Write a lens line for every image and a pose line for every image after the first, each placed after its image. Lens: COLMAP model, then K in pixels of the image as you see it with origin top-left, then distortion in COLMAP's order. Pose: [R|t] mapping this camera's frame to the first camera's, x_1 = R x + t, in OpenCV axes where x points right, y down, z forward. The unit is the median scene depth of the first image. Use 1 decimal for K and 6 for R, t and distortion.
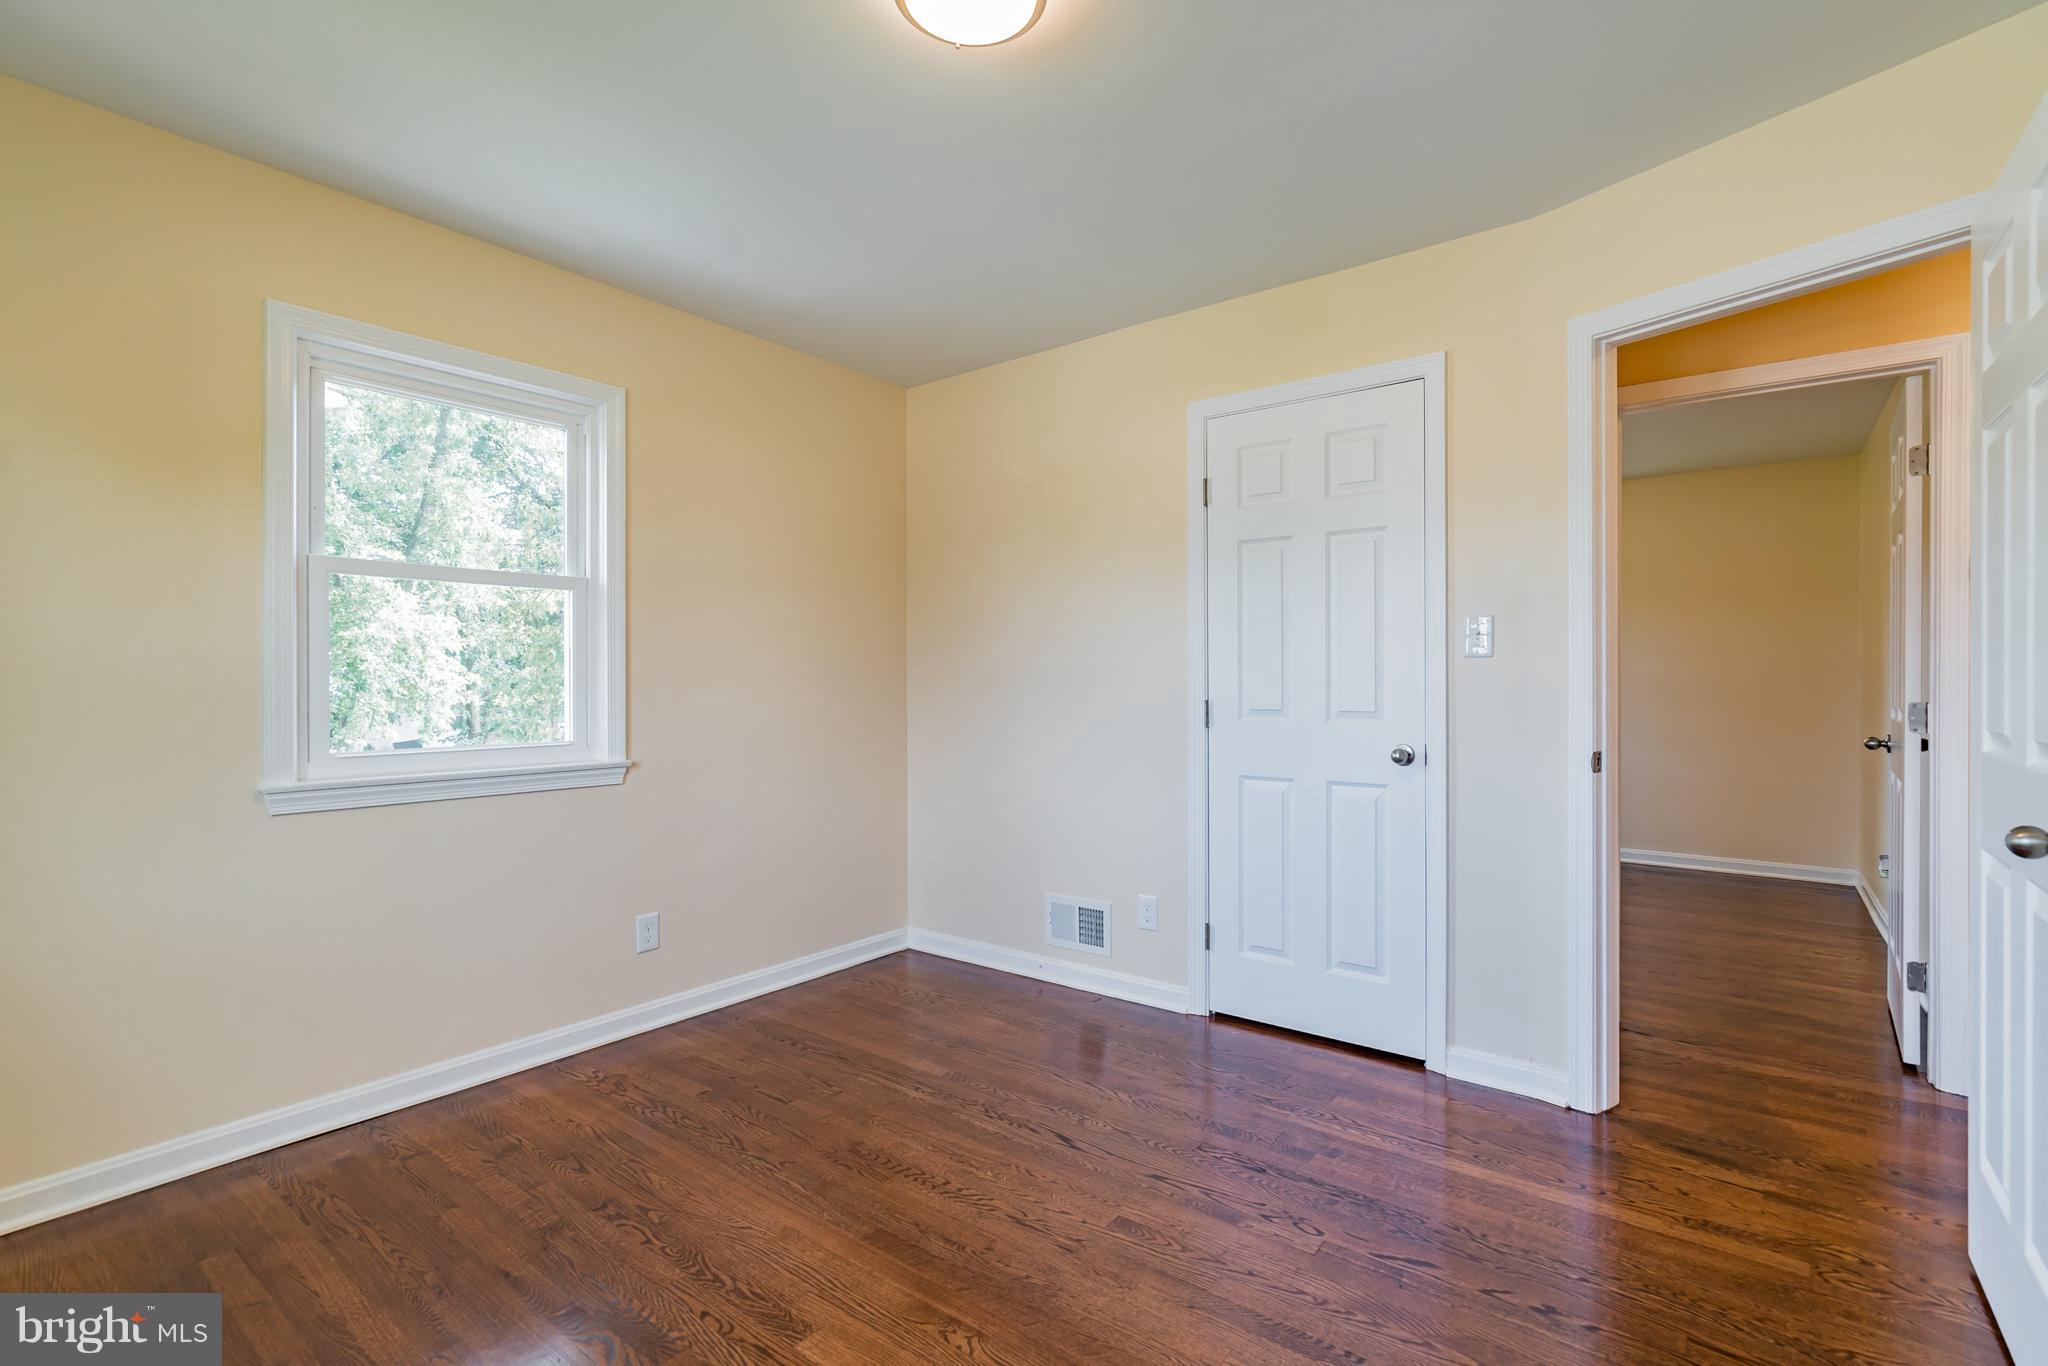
lens RADIAL K [[937.3, 0, 1026.3], [0, 937.3, 686.6], [0, 0, 1]] dist [-0.004556, 0.002245]
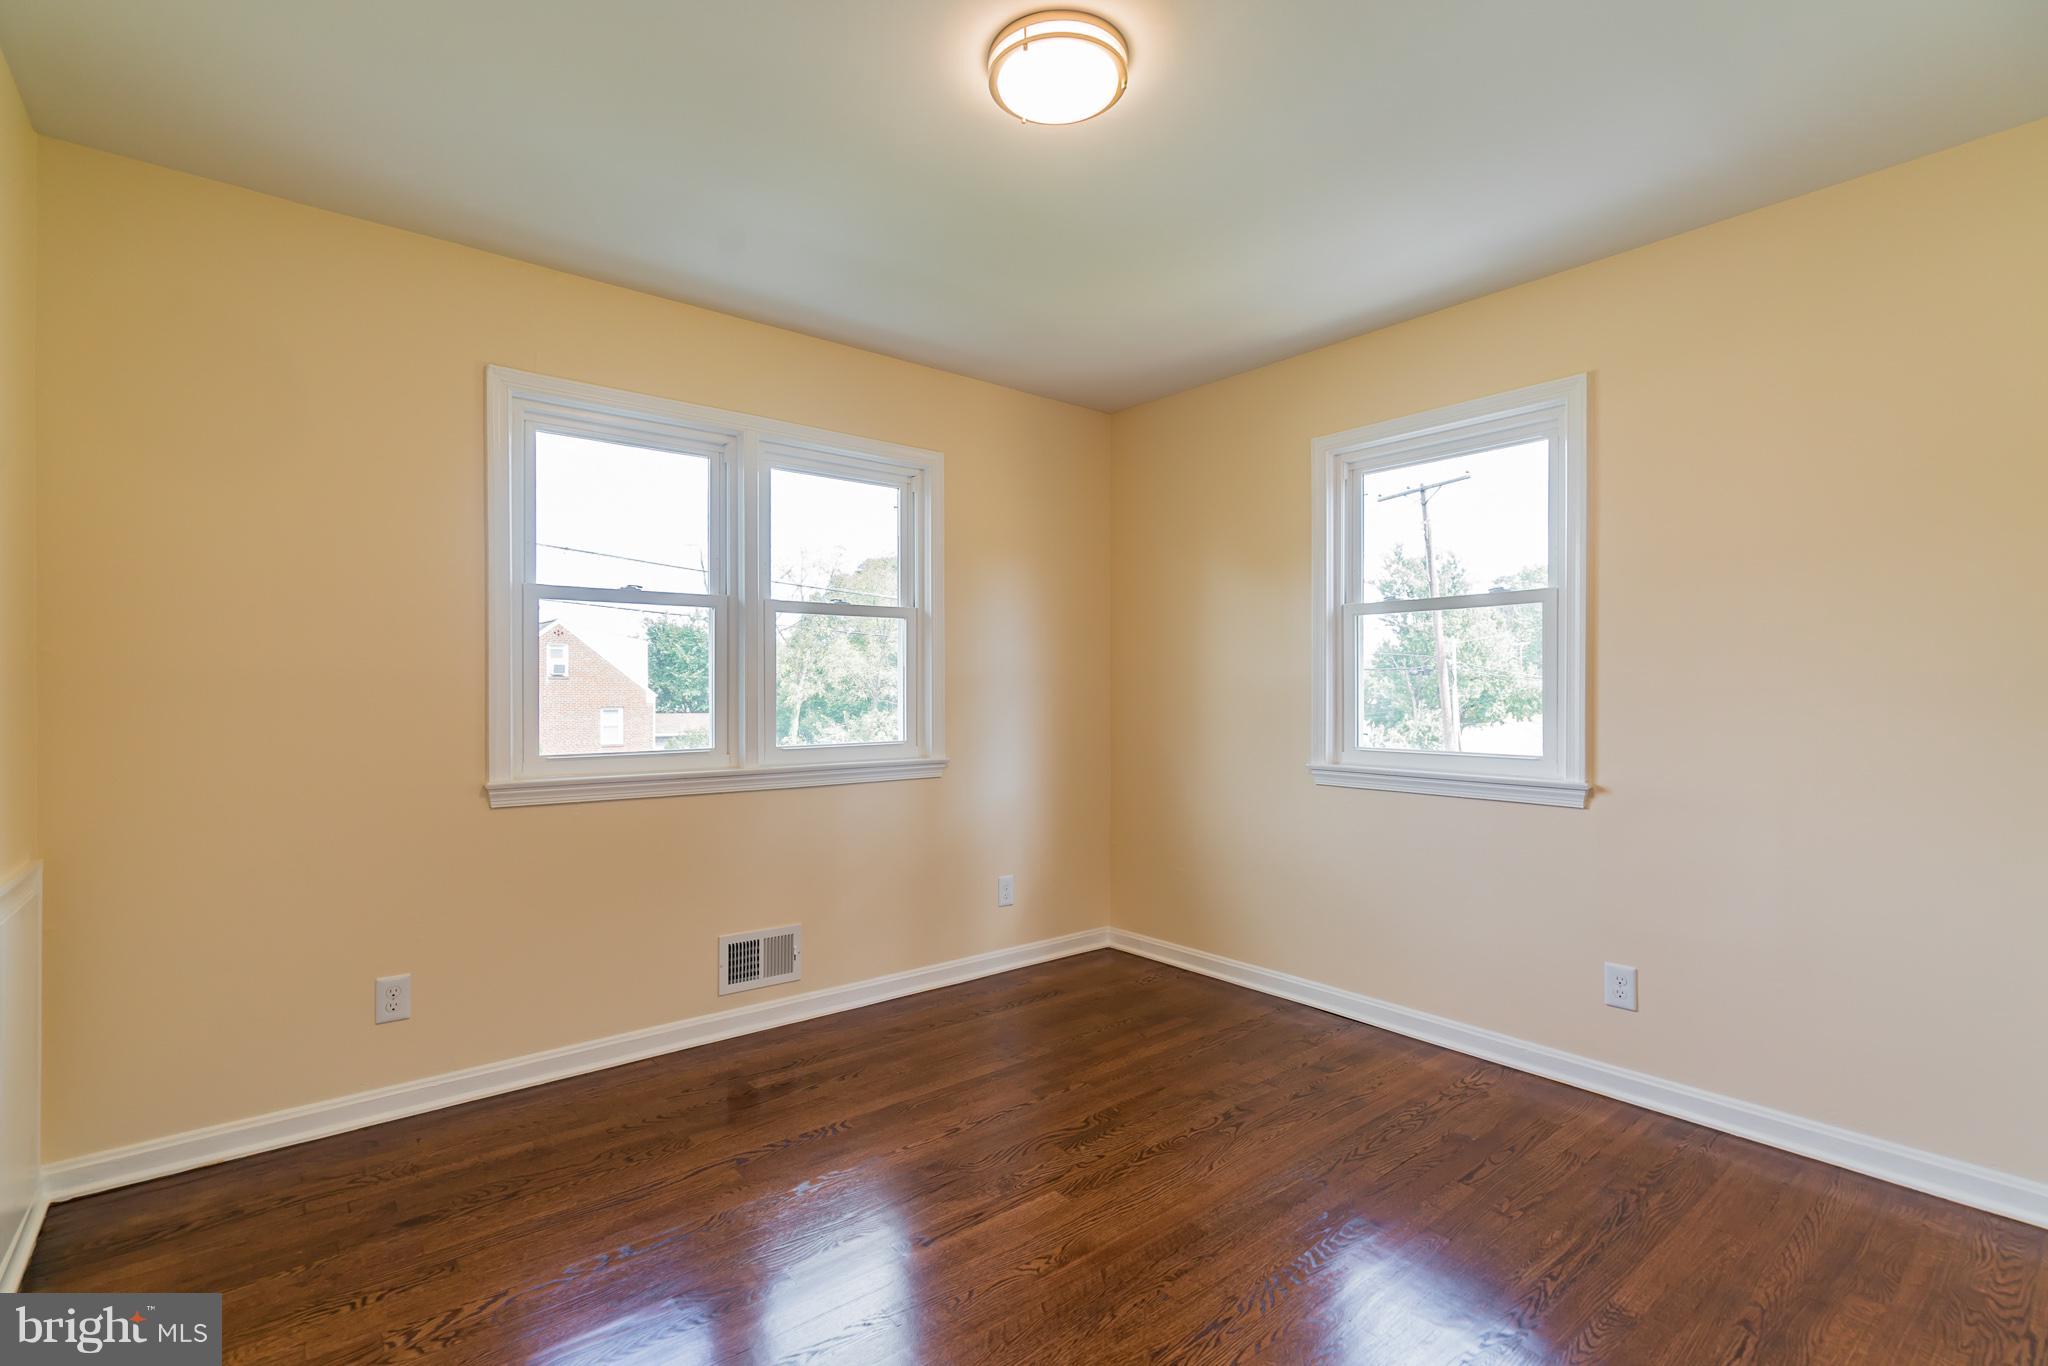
lens RADIAL K [[937.3, 0, 1016.3], [0, 937.3, 689.6], [0, 0, 1]] dist [-0.004556, 0.002245]
pose [[-0.235805, -0.000919, -0.971800, 0.721328], [-0.005144, 0.999987, 0.000302, -0.010928], [0.971787, 0.005070, -0.235807, 0.843841]]
